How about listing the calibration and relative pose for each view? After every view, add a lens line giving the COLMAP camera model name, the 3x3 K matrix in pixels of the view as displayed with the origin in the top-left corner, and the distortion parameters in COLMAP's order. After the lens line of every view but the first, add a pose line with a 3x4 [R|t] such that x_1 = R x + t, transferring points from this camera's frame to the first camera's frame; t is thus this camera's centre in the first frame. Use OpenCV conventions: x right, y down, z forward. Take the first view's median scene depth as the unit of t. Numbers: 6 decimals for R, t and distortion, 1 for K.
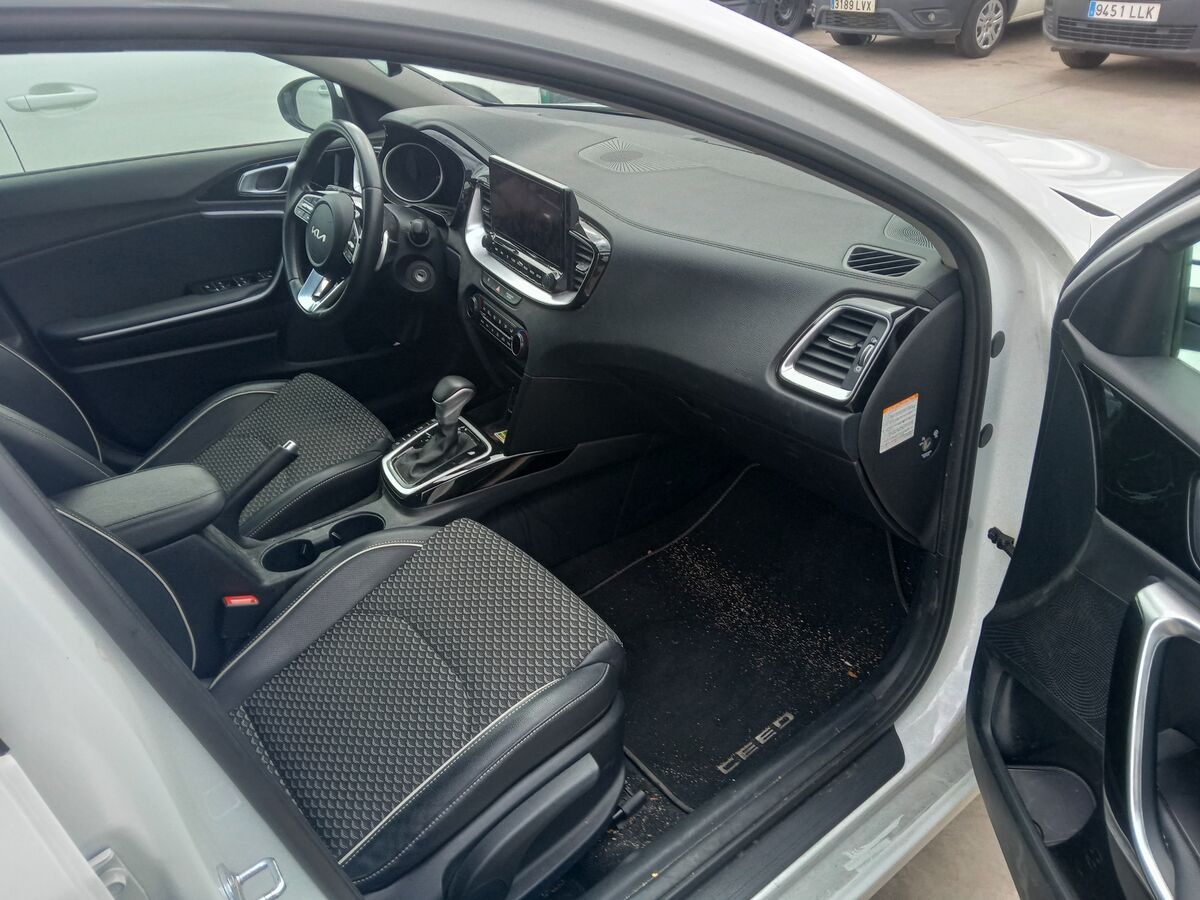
lens RADIAL K [[885.6, 0, 600.0], [0, 885.6, 450.0], [0, 0, 1]] dist [0.043612, -0.066237]
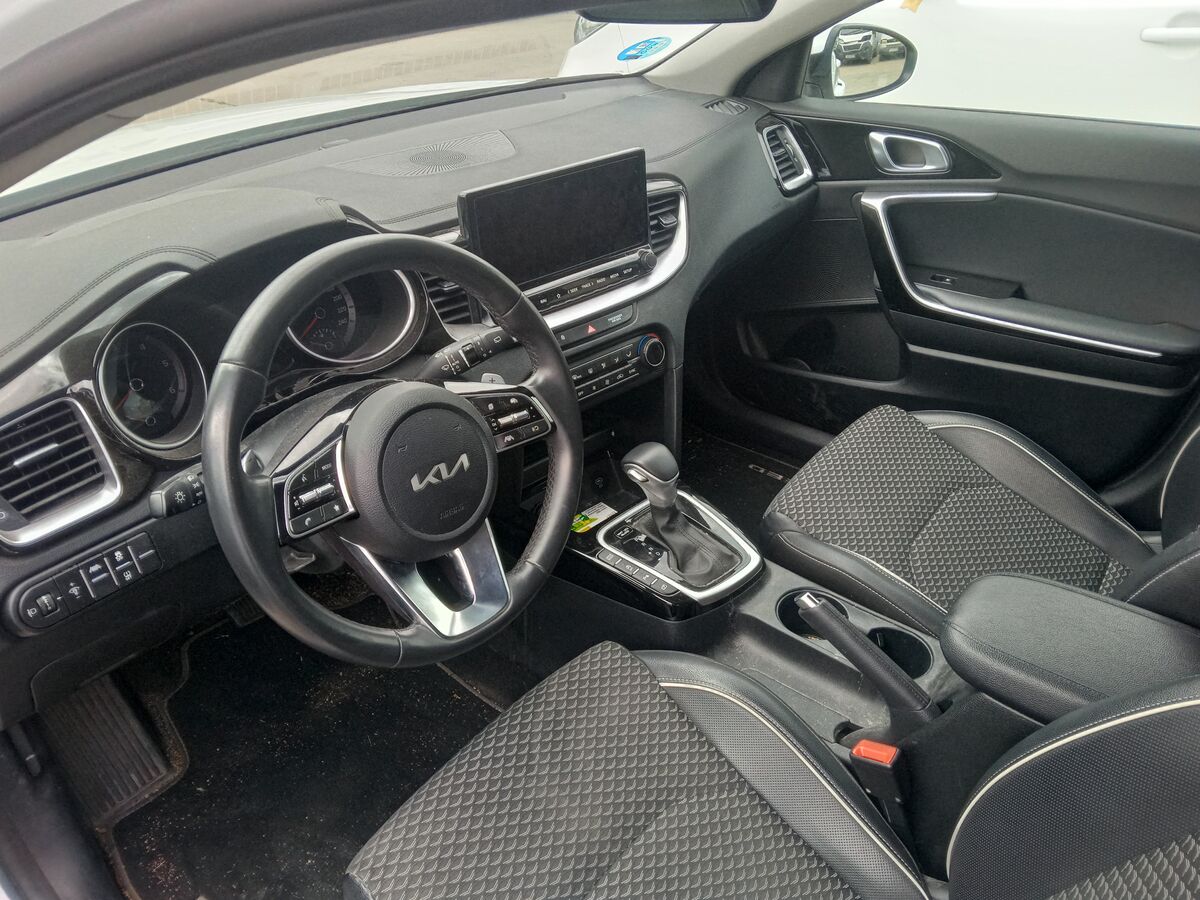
lens RADIAL K [[885.6, 0, 600.0], [0, 885.6, 450.0], [0, 0, 1]] dist [0.043612, -0.066237]
pose [[-0.222386, -0.476305, 0.850692, -0.832564], [0.523326, 0.677873, 0.516350, -0.512129], [-0.822602, 0.560019, 0.098513, 0.999361]]
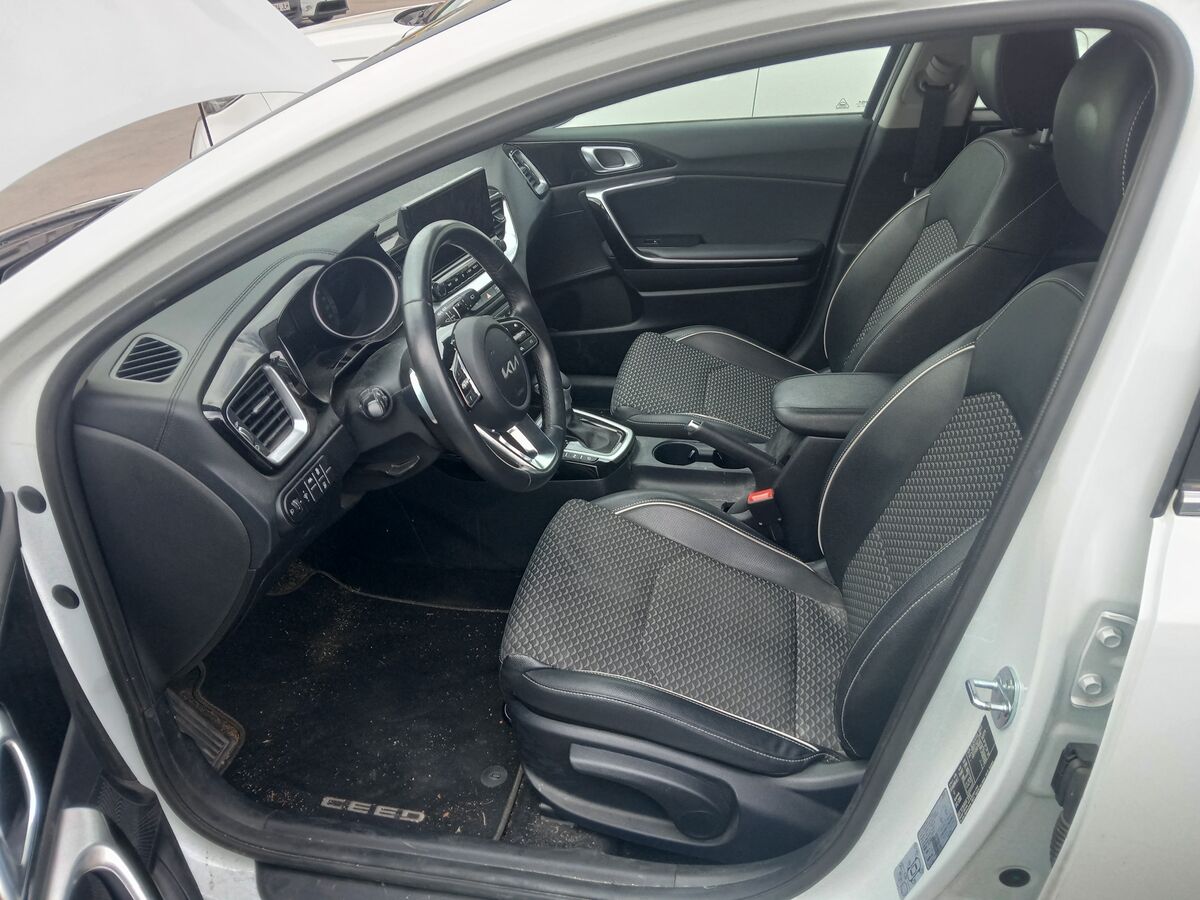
lens RADIAL K [[884.4, 0, 600.4], [0, 884.4, 451.7], [0, 0, 1]] dist [0.037773, -0.056160]
pose [[-0.663691, -0.311302, 0.680151, -1.003429], [0.437881, 0.575506, 0.690690, -0.764029], [-0.606445, 0.756230, -0.245645, 1.350257]]
